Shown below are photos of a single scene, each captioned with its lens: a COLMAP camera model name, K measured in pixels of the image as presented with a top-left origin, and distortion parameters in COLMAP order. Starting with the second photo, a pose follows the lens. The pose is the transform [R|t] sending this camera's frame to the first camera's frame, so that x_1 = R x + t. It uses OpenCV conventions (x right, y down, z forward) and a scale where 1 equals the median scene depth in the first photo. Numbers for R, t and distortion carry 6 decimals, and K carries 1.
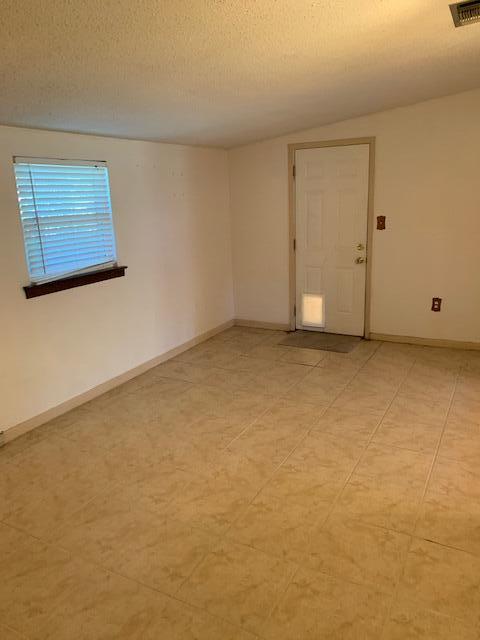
lens RADIAL K [[486.3, 0, 238.2], [0, 486.3, 320.5], [0, 0, 1]] dist [0.029959, -0.032714]
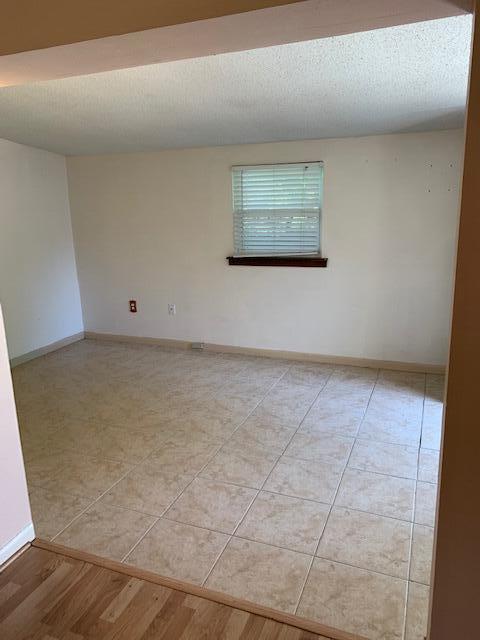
lens RADIAL K [[486.3, 0, 238.2], [0, 486.3, 320.5], [0, 0, 1]] dist [0.029959, -0.032714]
pose [[0.117512, 0.281351, -0.952383, 0.948998], [-0.223858, 0.941848, 0.250617, -0.245540], [0.967511, 0.183748, 0.173662, 0.767765]]
